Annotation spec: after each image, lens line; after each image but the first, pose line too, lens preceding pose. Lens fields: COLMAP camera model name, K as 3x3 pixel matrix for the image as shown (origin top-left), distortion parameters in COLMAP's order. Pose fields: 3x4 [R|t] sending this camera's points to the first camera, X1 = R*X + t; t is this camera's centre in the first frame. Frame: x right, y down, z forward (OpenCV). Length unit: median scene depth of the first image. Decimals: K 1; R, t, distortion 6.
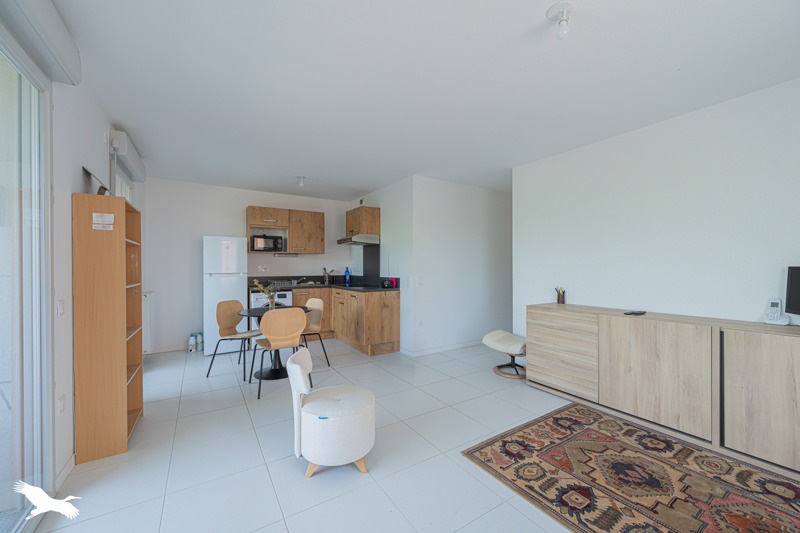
lens RADIAL K [[305.4, 0, 387.5], [0, 305.4, 267.6], [0, 0, 1]] dist [-0.001435, -0.000195]
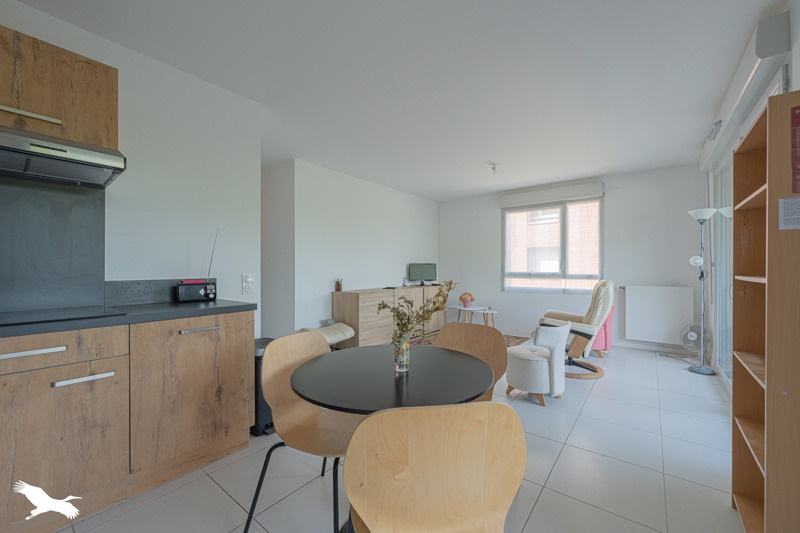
lens RADIAL K [[312.5, 0, 419.5], [0, 312.5, 268.3], [0, 0, 1]] dist [-0.000443, -0.000039]
pose [[-0.378193, 0.002819, 0.925723, -0.510872], [0.001590, 0.999996, -0.002395, 0.017263], [-0.925726, 0.000566, -0.378196, 0.797403]]
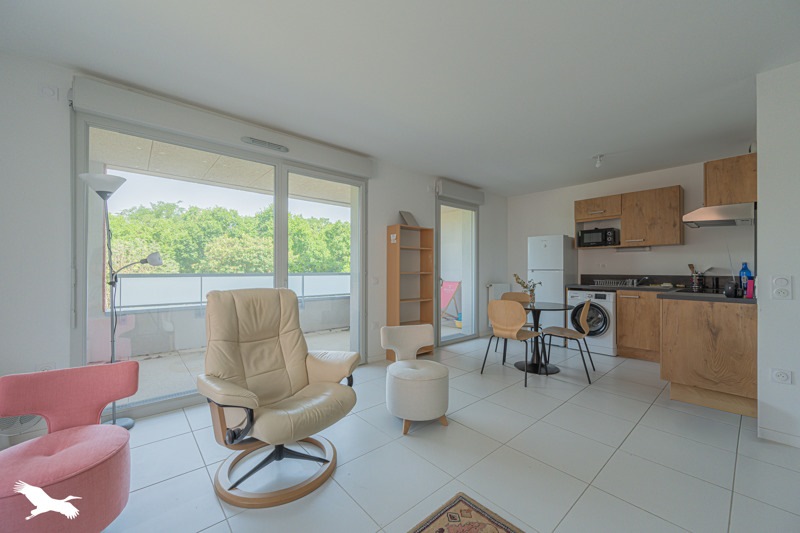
lens RADIAL K [[312.5, 0, 419.5], [0, 312.5, 268.3], [0, 0, 1]] dist [-0.000443, -0.000039]
pose [[0.201947, -0.002955, -0.979392, 0.403104], [-0.005496, 0.999976, -0.004151, 0.018114], [0.979381, 0.006221, 0.201926, 0.298190]]
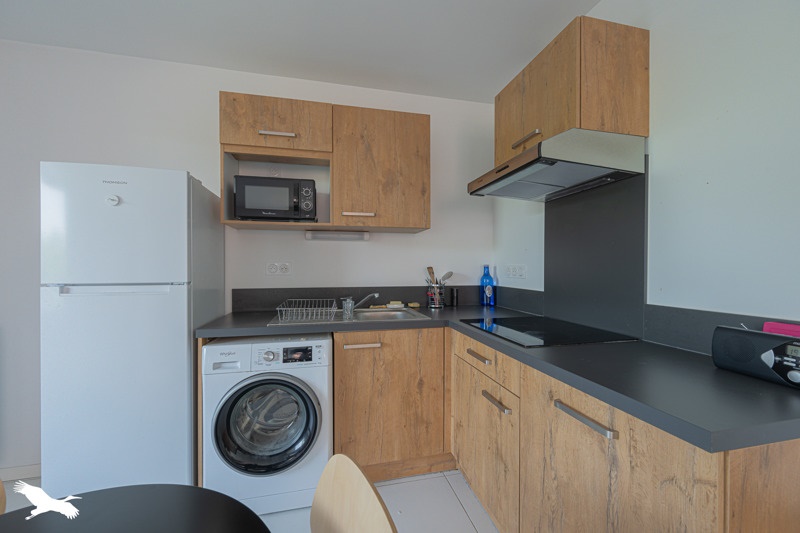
lens RADIAL K [[305.4, 0, 387.5], [0, 305.4, 267.6], [0, 0, 1]] dist [-0.001435, -0.000195]
pose [[0.942024, 0.003786, -0.335525, -0.142725], [-0.003030, 0.999992, 0.002777, 0.000620], [0.335533, -0.001599, 0.942027, 0.694039]]
